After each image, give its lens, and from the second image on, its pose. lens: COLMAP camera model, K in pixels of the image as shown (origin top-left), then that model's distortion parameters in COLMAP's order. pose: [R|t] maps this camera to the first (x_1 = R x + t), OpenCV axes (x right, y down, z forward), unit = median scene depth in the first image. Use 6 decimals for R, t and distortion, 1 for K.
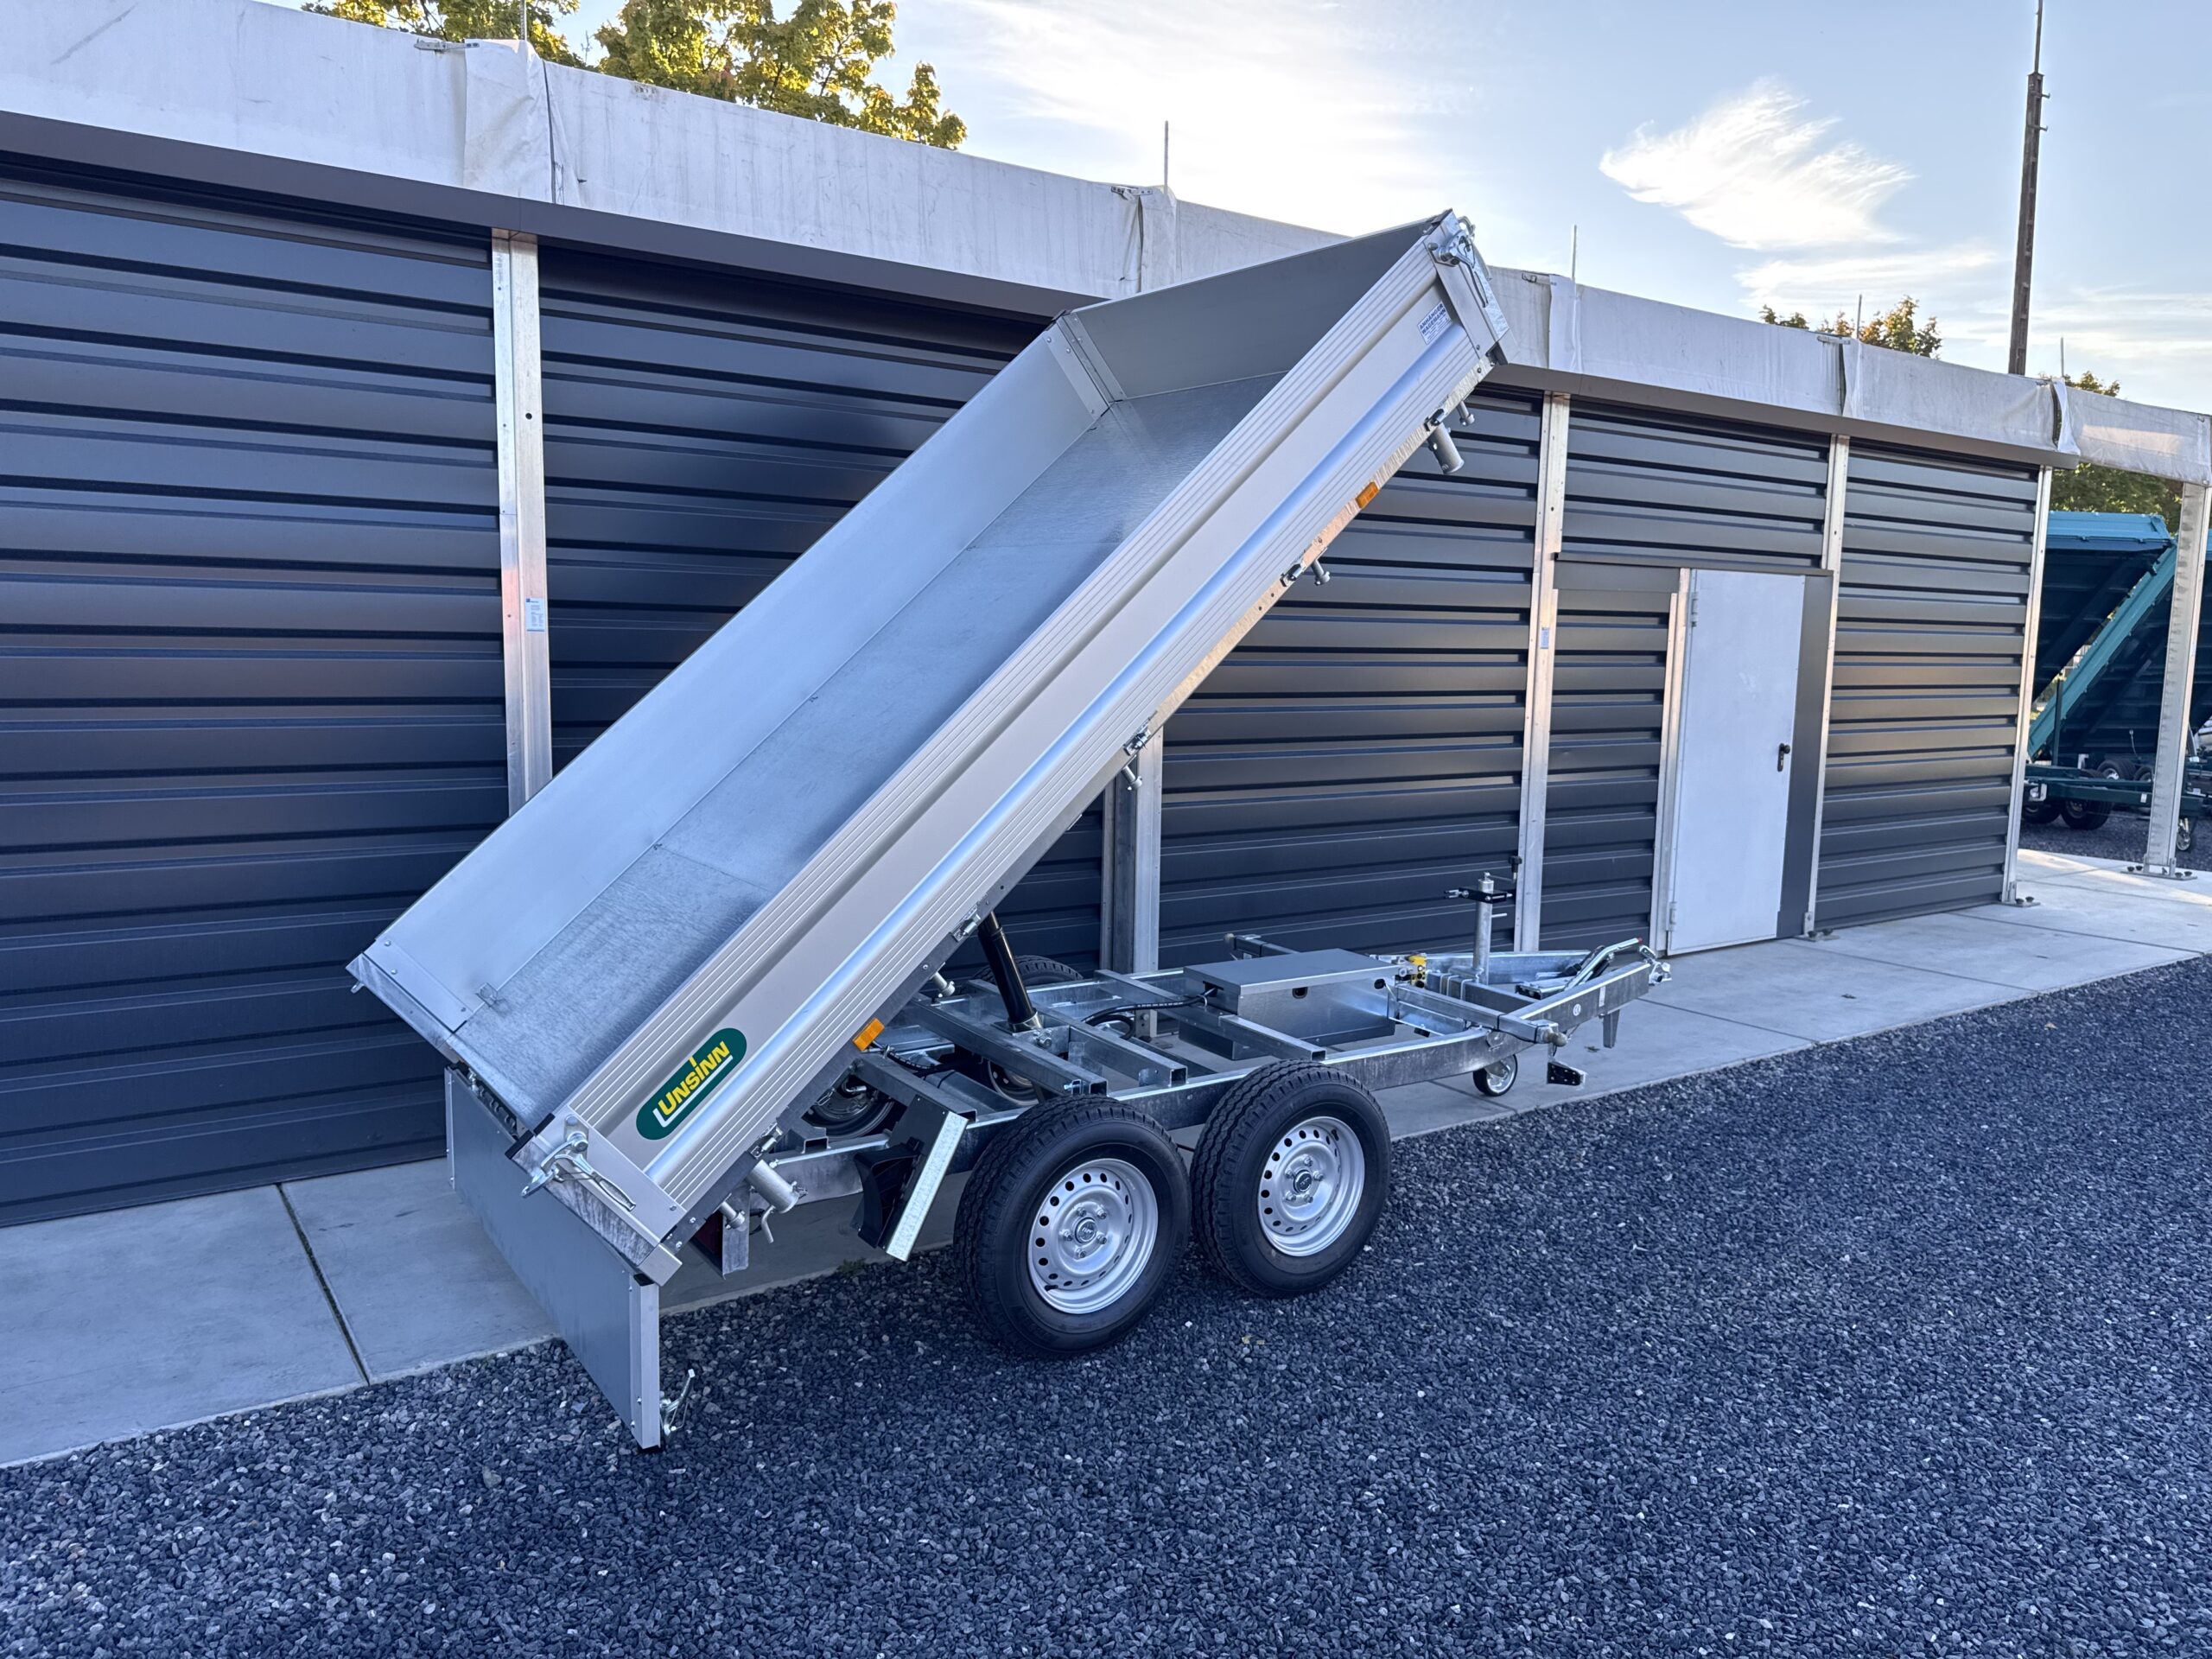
lens RADIAL K [[1534.7, 0, 1106.0], [0, 1534.7, 829.5], [0, 0, 1]] dist [0.038799, -0.059656]
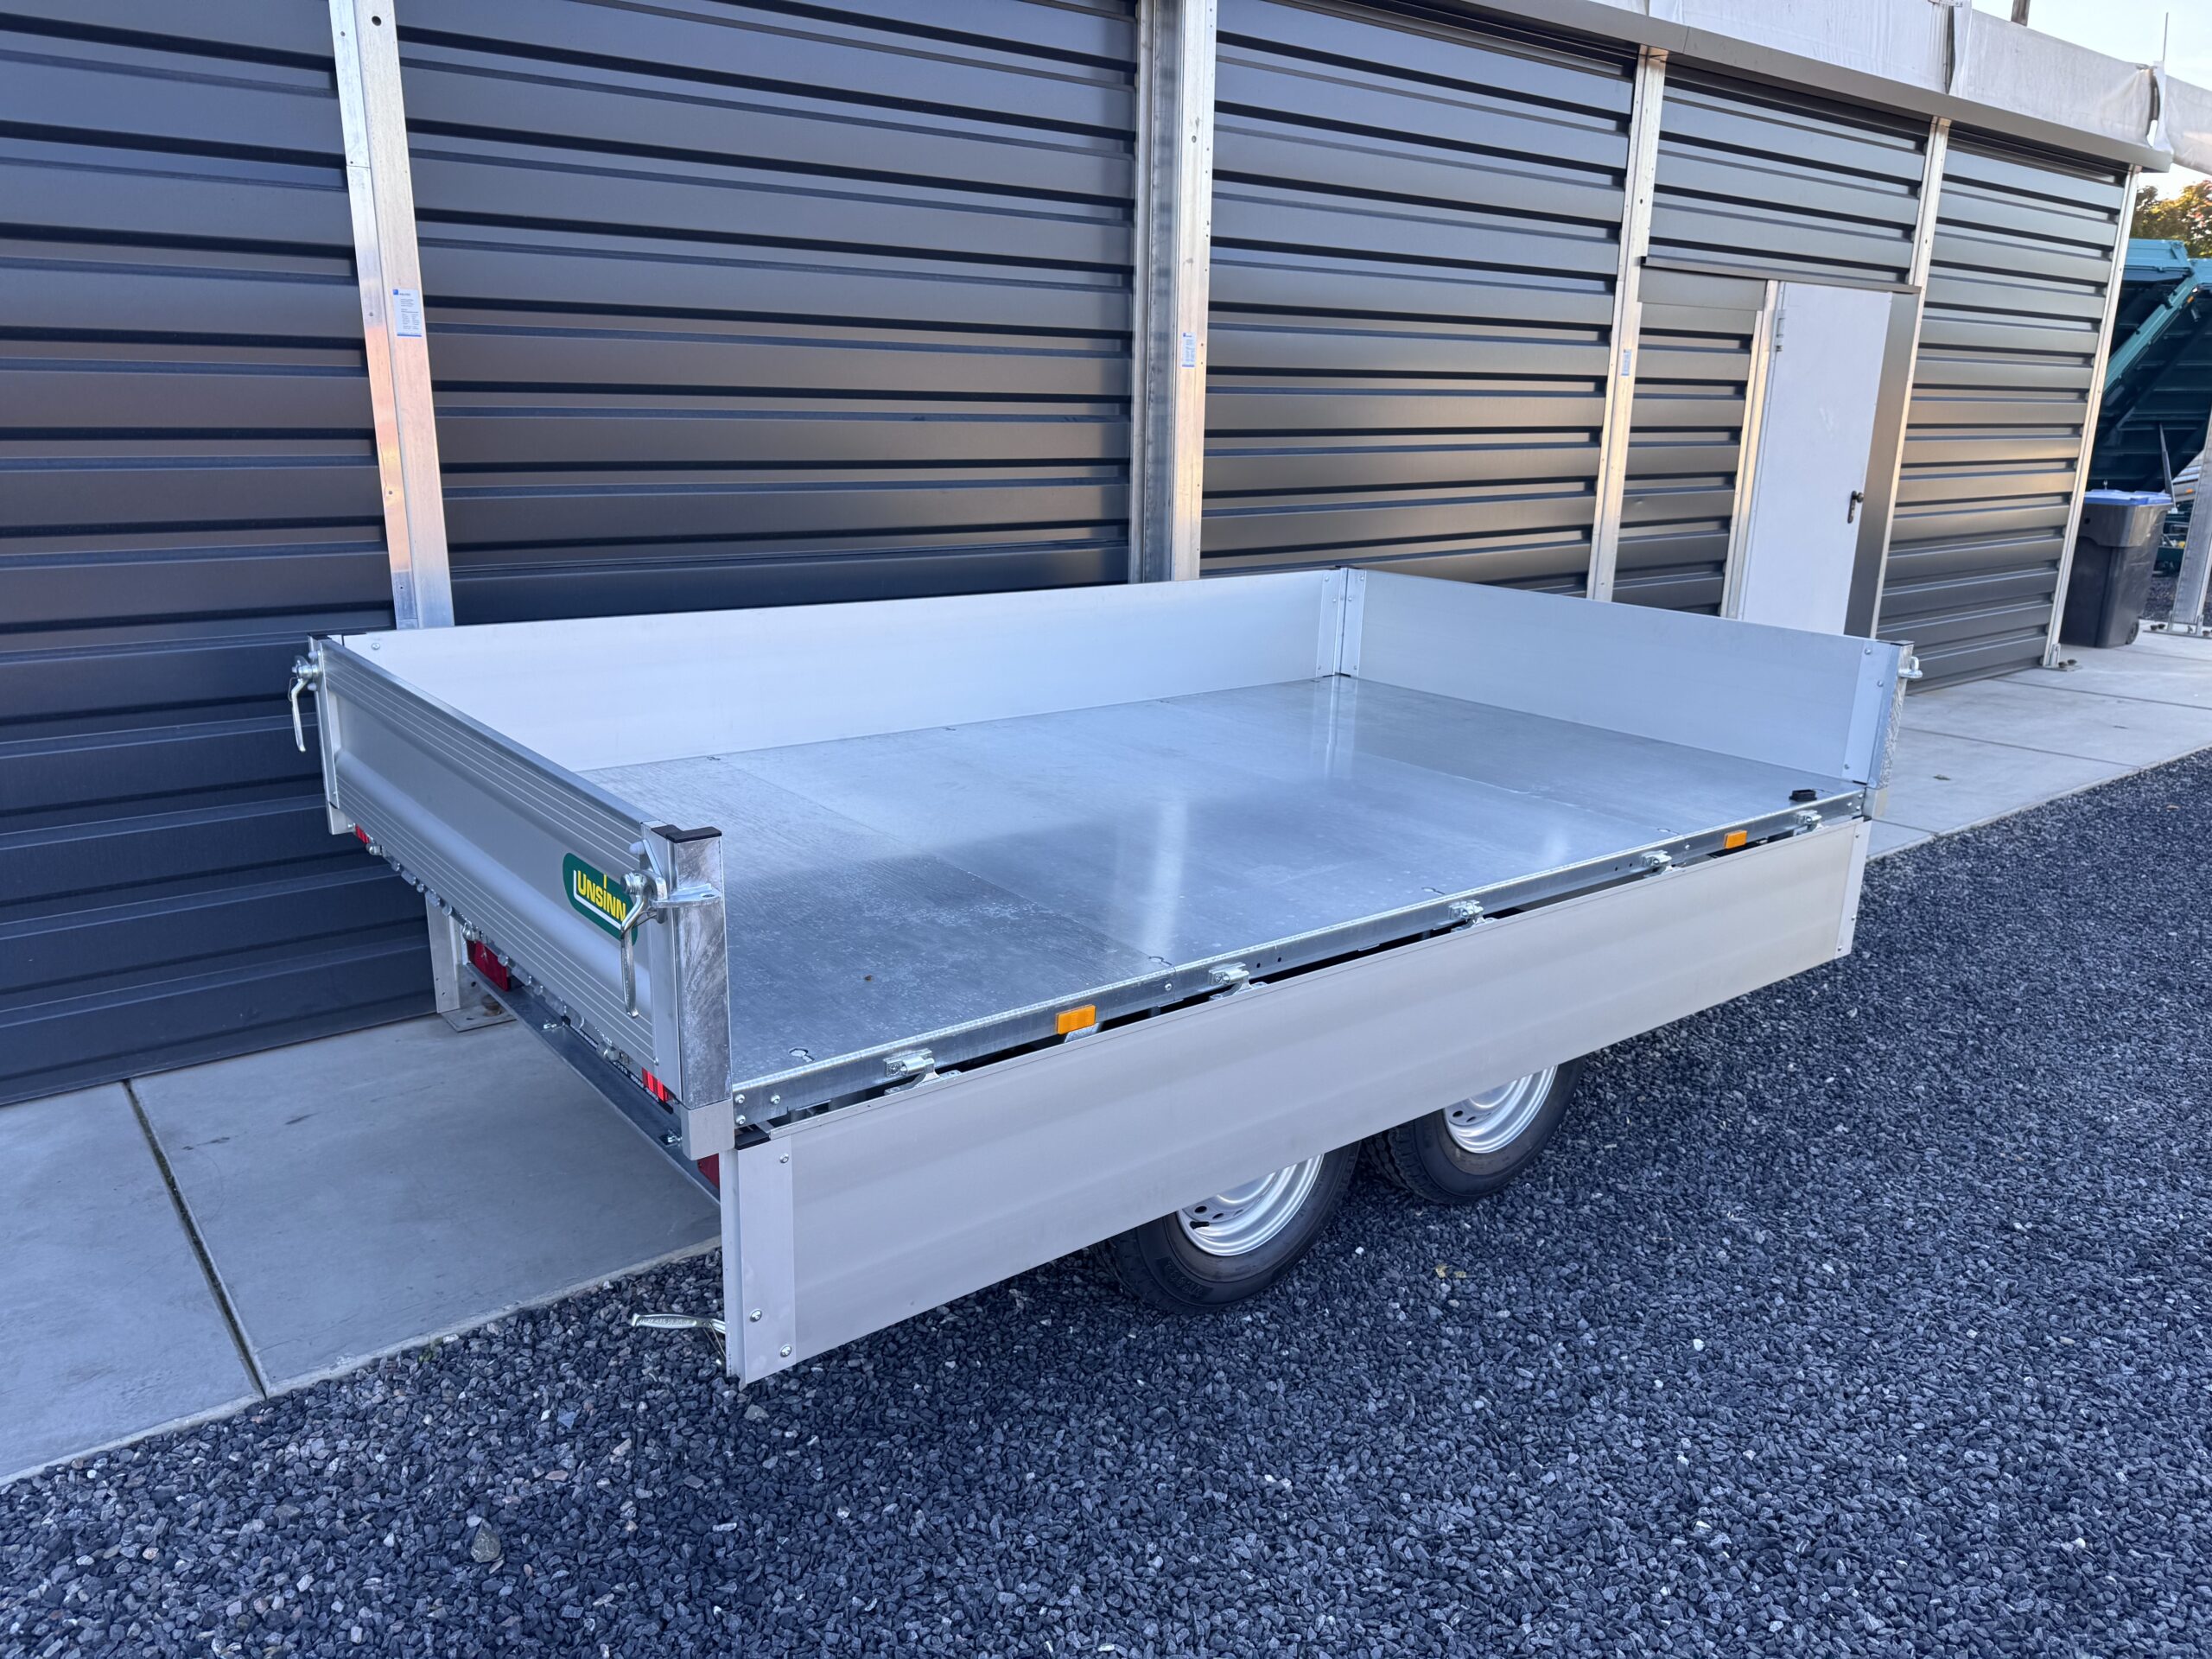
lens RADIAL K [[1560.3, 0, 1091.9], [0, 1560.3, 835.5], [0, 0, 1]] dist [0.029000, -0.037256]
pose [[0.998432, -0.022268, 0.051354, -0.117867], [0.014461, 0.988931, 0.147669, 0.001035], [-0.054074, -0.146695, 0.987703, 0.278441]]
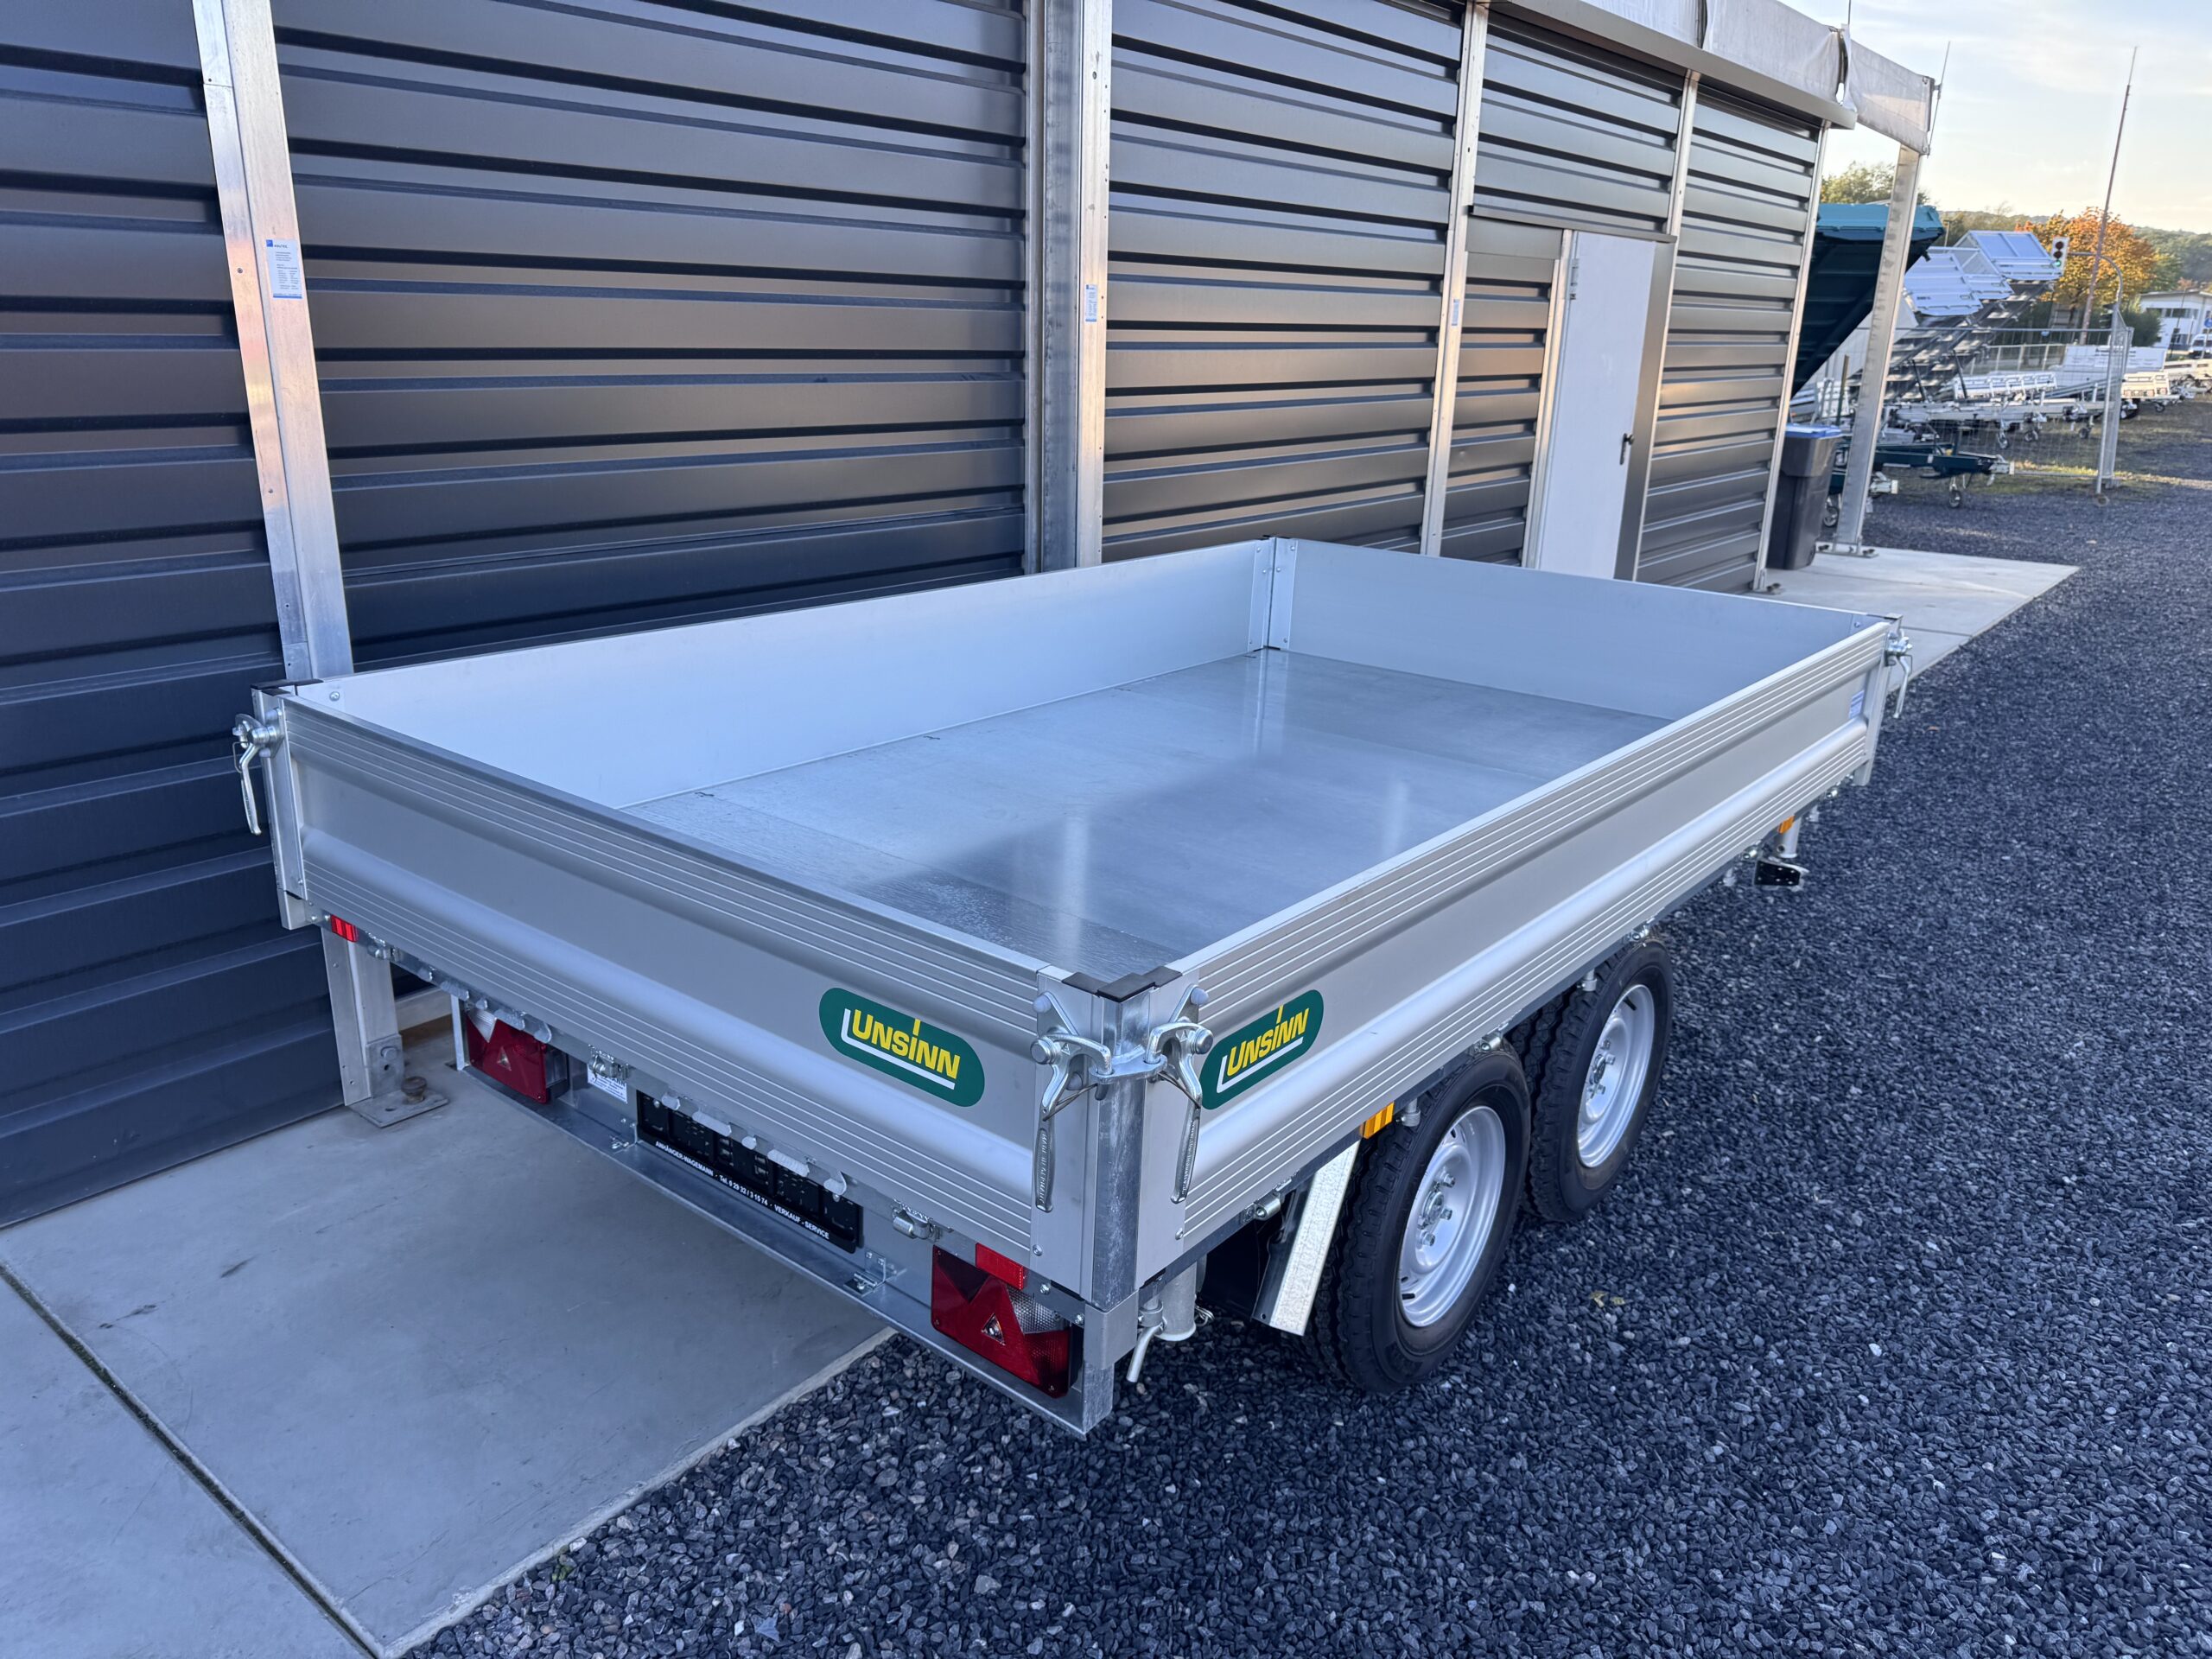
lens RADIAL K [[1572.5, 0, 1106.0], [0, 1572.5, 829.5], [0, 0, 1]] dist [0.003317, -0.004005]
pose [[0.960861, -0.086270, 0.263256, -0.318903], [0.034389, 0.980070, 0.195654, -0.046058], [-0.274888, -0.178943, 0.944678, 0.396375]]
